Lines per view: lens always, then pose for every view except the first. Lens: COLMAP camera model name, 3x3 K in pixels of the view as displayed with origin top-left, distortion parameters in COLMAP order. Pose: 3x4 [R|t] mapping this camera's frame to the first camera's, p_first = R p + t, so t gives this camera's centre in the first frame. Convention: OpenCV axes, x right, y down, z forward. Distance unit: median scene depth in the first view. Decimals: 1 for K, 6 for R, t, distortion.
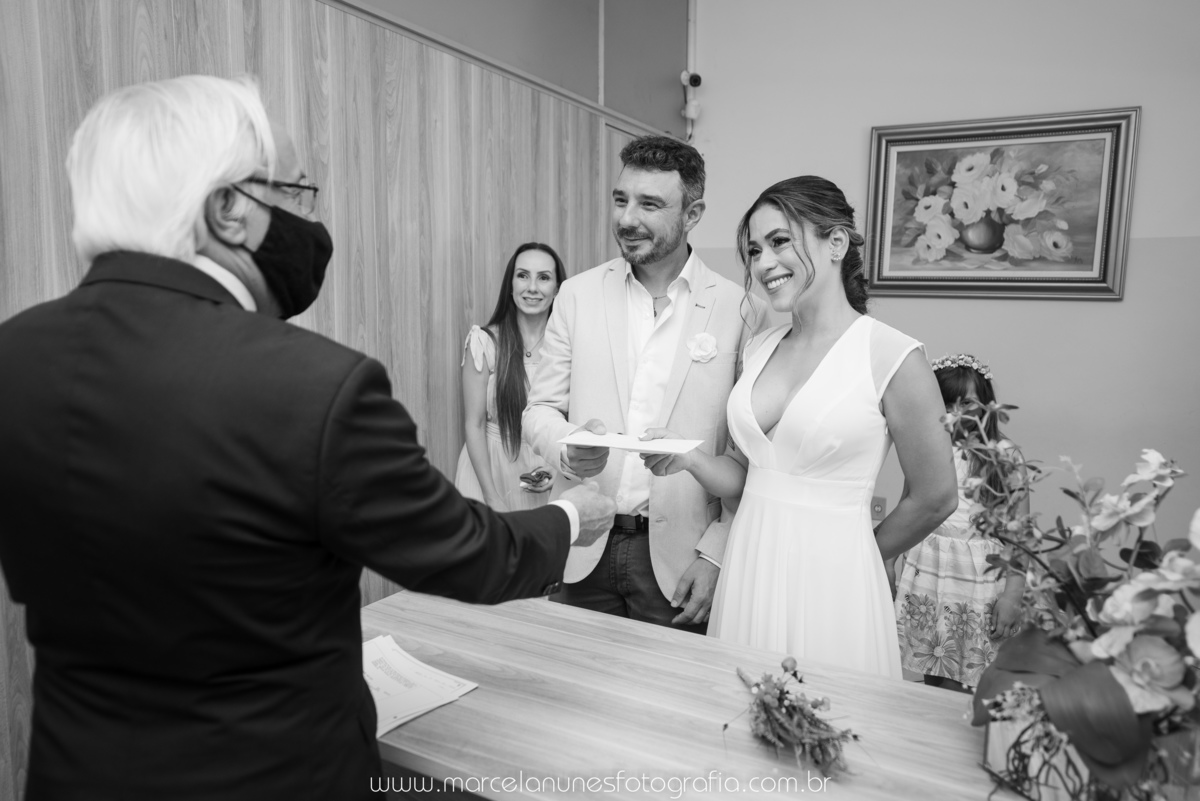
lens RADIAL K [[836.9, 0, 601.7], [0, 836.9, 403.4], [0, 0, 1]] dist [0.000052, 0.001129]
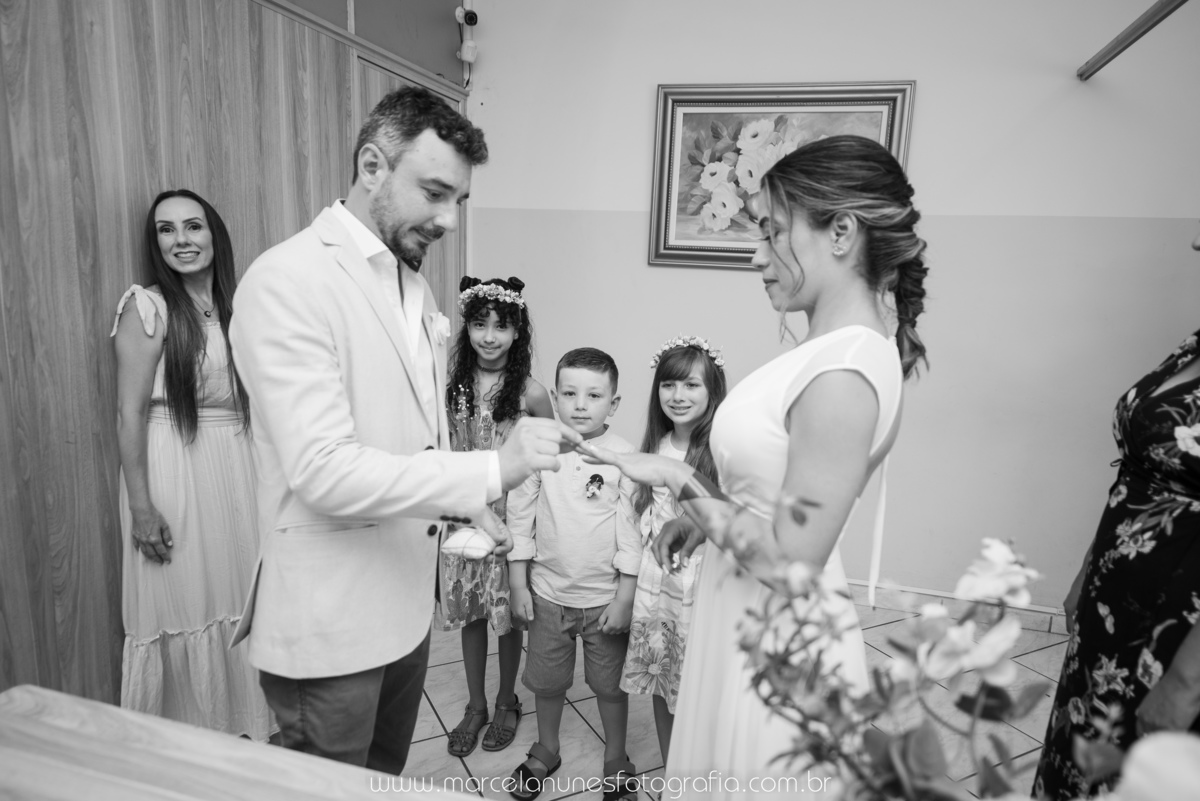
lens RADIAL K [[785.4, 0, 601.7], [0, 785.4, 402.3], [0, 0, 1]] dist [0.003397, -0.001652]
pose [[0.974945, -0.016405, 0.221839, 0.092031], [0.002614, 0.998053, 0.062320, -0.044627], [-0.222430, -0.060178, 0.973090, 0.206457]]
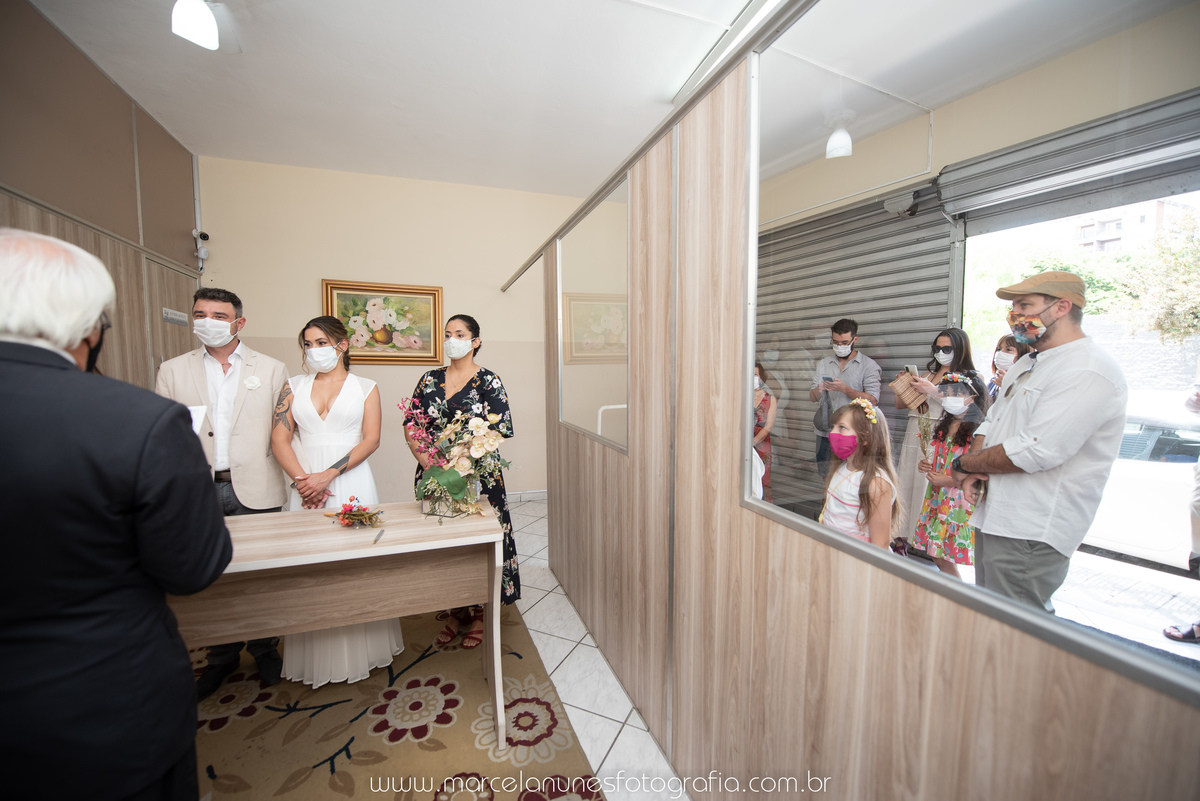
lens RADIAL K [[481.1, 0, 594.6], [0, 481.1, 401.8], [0, 0, 1]] dist [-0.013008, -0.000355]
pose [[0.650872, -0.062981, 0.756571, -0.203598], [0.098119, 0.995173, -0.001567, 0.034952], [-0.752820, 0.075254, 0.653910, -0.309357]]
